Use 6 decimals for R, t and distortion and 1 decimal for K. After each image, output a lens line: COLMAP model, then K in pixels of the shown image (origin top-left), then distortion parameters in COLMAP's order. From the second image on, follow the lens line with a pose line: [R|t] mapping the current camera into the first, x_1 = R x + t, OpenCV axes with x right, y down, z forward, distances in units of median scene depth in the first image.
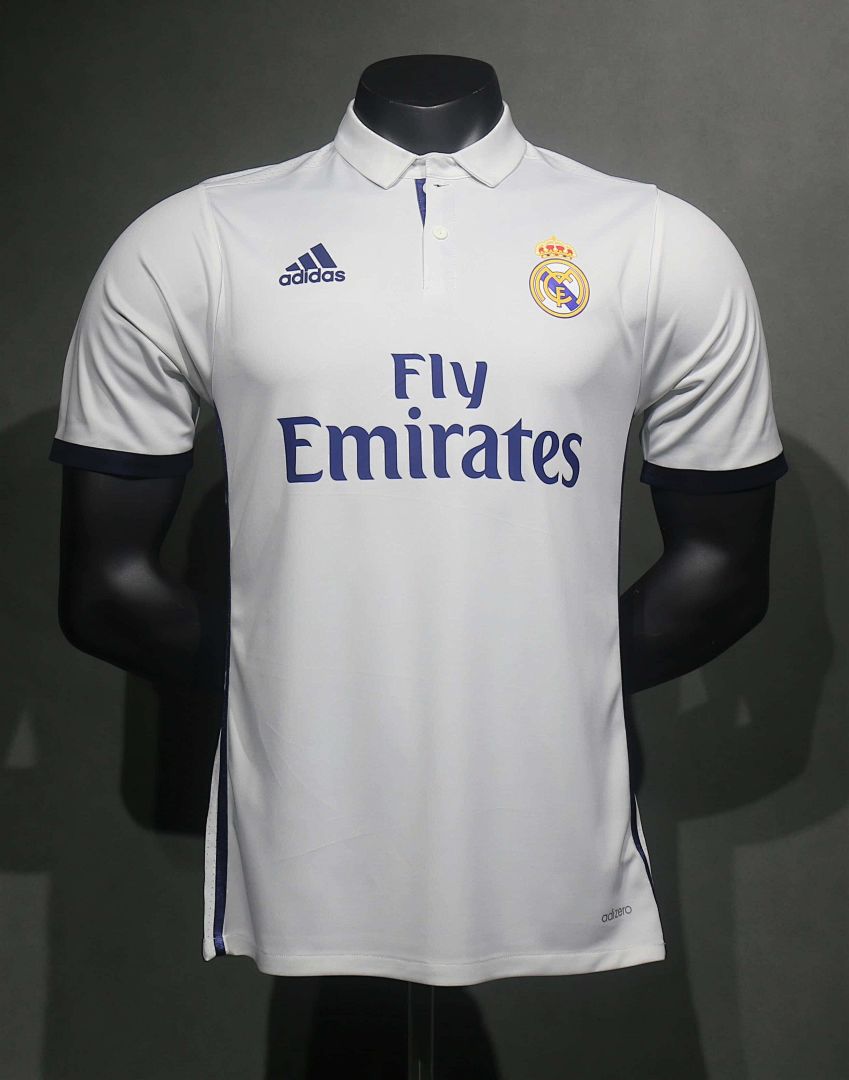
lens RADIAL K [[2133.7, 0, 424.5], [0, 2133.7, 540.0], [0, 0, 1]] dist [-0.018947, 0.040389]
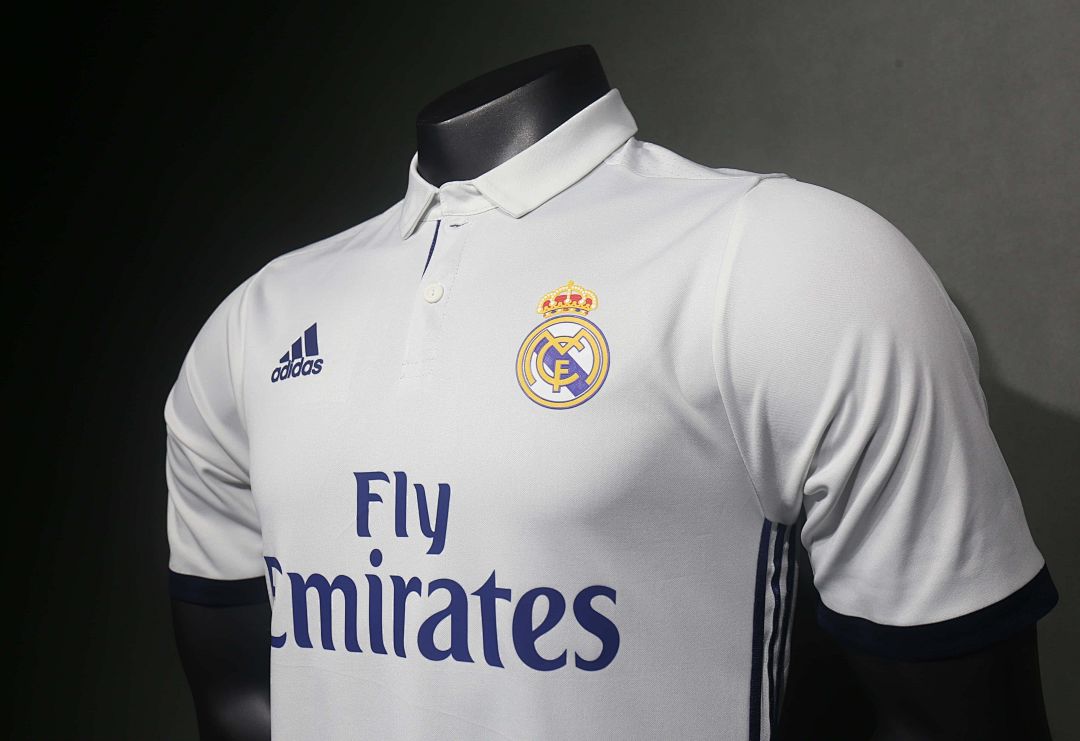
lens RADIAL K [[1258.2, 0, 543.6], [0, 1258.2, 288.9], [0, 0, 1]] dist [-0.095452, 0.003983]
pose [[0.810230, -0.102508, -0.577078, 0.282809], [0.052200, 0.993295, -0.103152, -0.100619], [0.583783, 0.053454, 0.810148, 0.682620]]
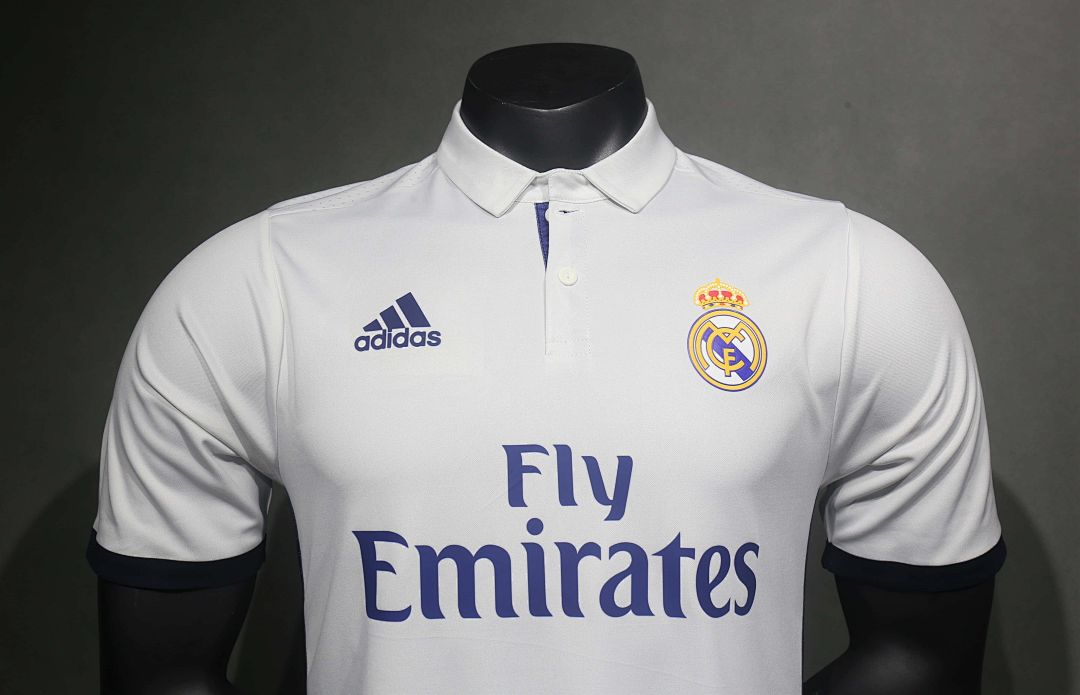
lens RADIAL K [[1326.7, 0, 559.4], [0, 1326.7, 345.4], [0, 0, 1]] dist [-0.011780, 0.012360]
pose [[0.999741, -0.012715, -0.018866, 0.013077], [0.012597, 0.999900, -0.006400, -0.117247], [0.018946, 0.006160, 0.999802, 0.532768]]
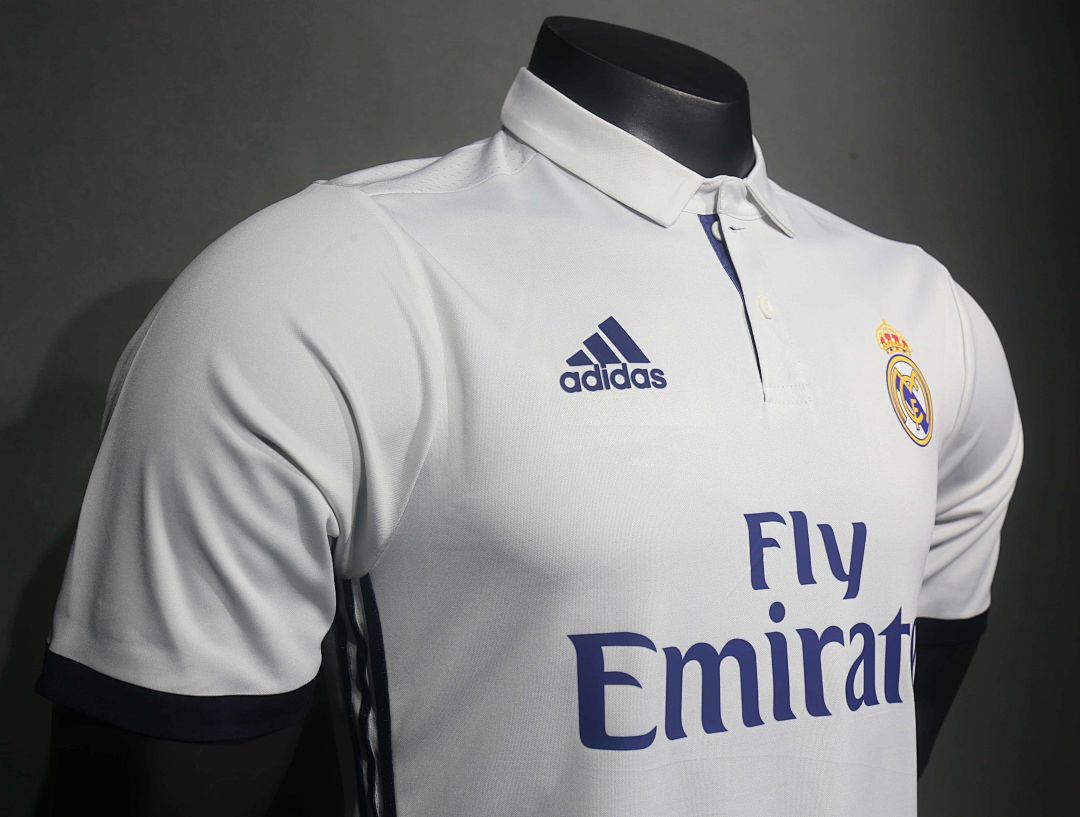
lens RADIAL K [[1291.9, 0, 540.0], [0, 1291.9, 408.5], [0, 0, 1]] dist [-0.043745, -0.003981]
pose [[0.848059, 0.003380, 0.529891, -0.251598], [-0.017256, 0.999625, 0.021240, -0.121927], [-0.529621, -0.027157, 0.847800, 0.716026]]
